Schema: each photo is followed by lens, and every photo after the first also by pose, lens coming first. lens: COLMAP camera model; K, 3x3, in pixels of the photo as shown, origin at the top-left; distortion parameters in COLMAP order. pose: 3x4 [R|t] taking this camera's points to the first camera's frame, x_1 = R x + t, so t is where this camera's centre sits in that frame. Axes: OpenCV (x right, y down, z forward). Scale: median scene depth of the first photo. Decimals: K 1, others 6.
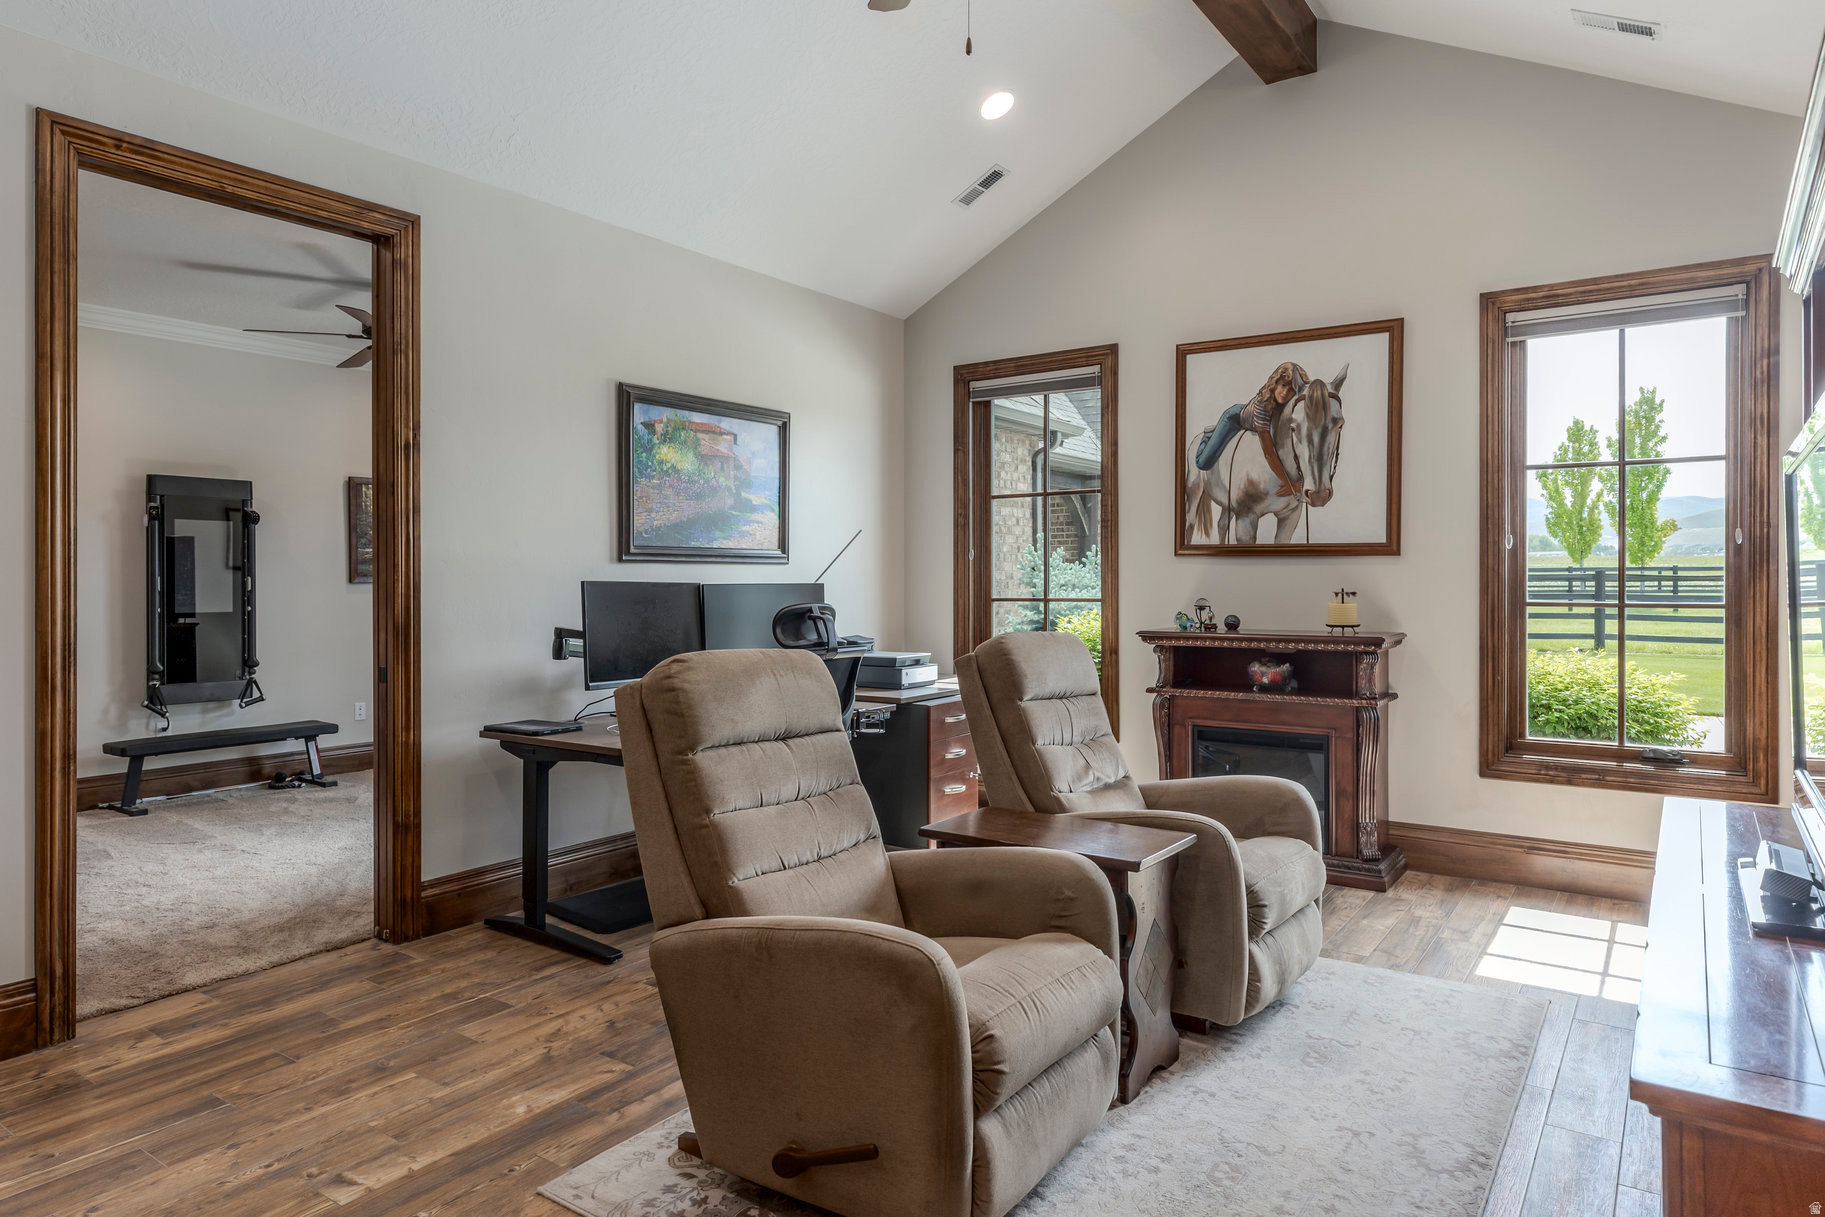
lens RADIAL K [[1099.6, 0, 907.3], [0, 1099.6, 596.6], [0, 0, 1]] dist [-0.003227, 0.000563]
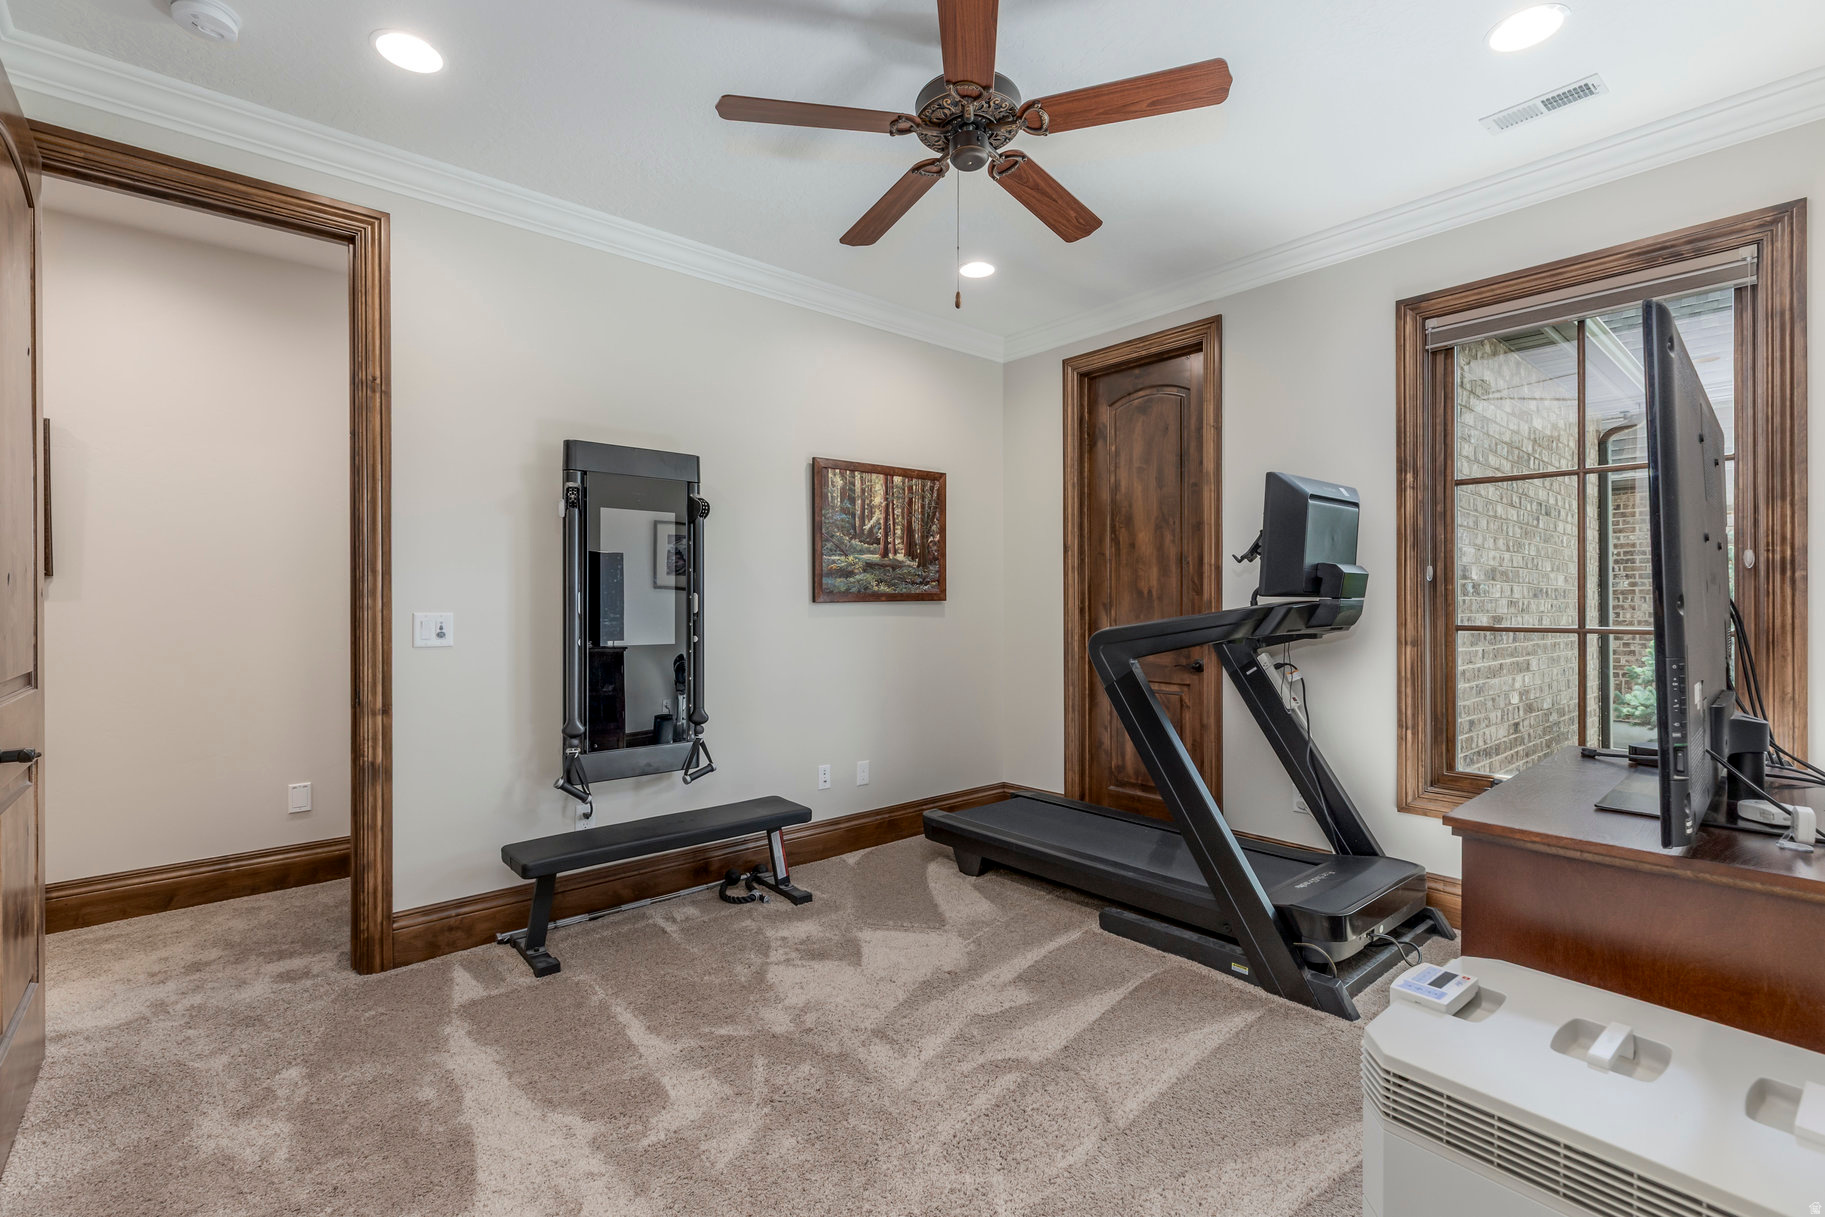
lens RADIAL K [[820.4, 0, 913.8], [0, 820.4, 605.9], [0, 0, 1]] dist [0.006774, -0.000350]
pose [[0.976668, -0.000588, -0.214756, -0.357211], [-0.000553, 0.999986, -0.005251, -0.007600], [0.214756, 0.005247, 0.976654, 0.528542]]
